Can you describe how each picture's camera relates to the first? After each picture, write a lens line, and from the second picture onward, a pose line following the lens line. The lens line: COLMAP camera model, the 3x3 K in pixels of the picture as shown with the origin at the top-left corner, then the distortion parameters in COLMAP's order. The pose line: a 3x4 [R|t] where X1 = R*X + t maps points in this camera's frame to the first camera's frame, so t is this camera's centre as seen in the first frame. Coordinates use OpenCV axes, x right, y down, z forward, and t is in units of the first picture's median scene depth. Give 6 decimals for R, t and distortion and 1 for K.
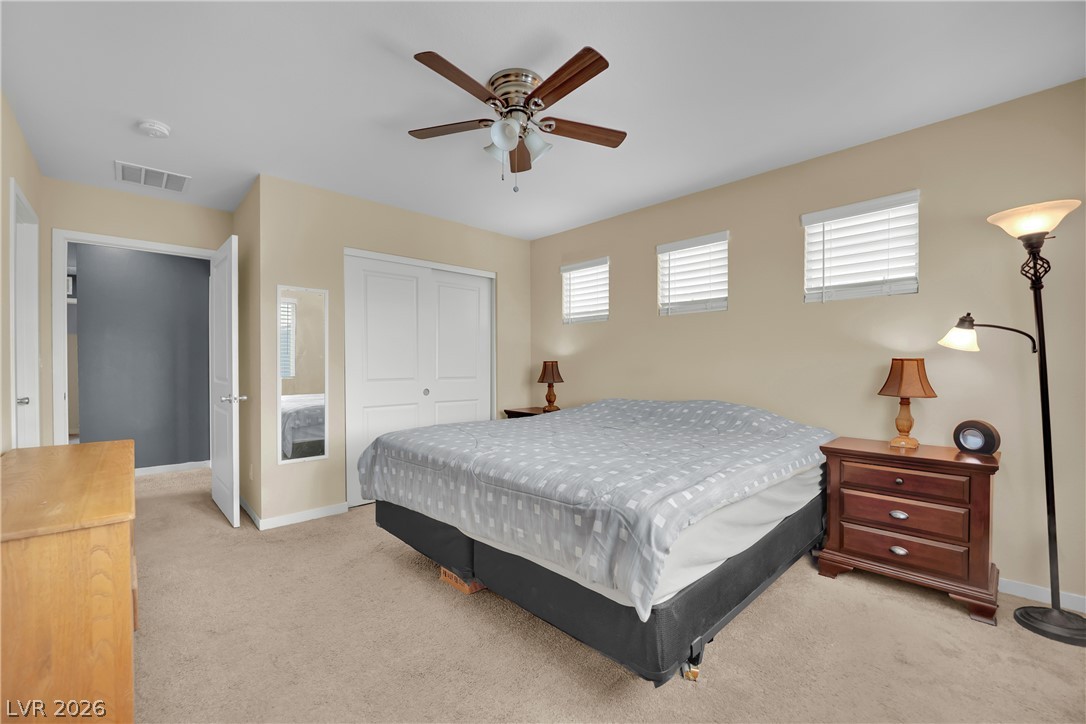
lens RADIAL K [[445.5, 0, 535.9], [0, 445.5, 363.2], [0, 0, 1]] dist [-0.013695, -0.000115]
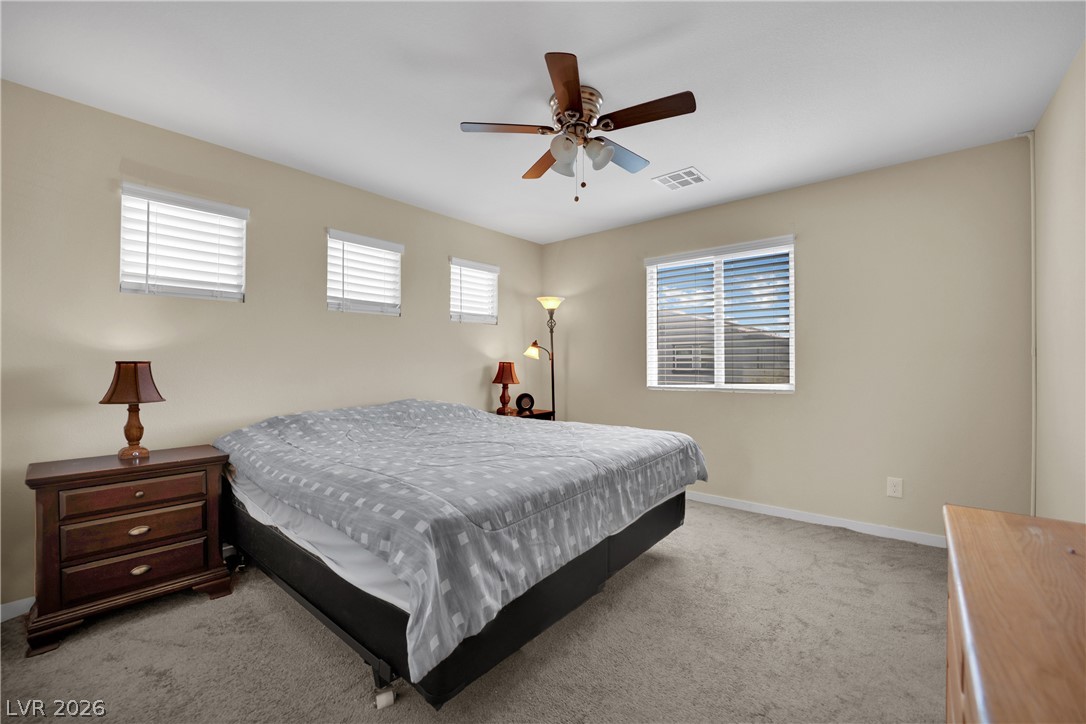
lens RADIAL K [[459.3, 0, 543.8], [0, 459.3, 331.2], [0, 0, 1]] dist [-0.001101, -0.000336]
pose [[-0.117659, 0.074615, 0.990247, -0.673370], [0.001026, 0.997182, -0.075016, 0.002747], [-0.993054, -0.007810, -0.117404, 0.721494]]
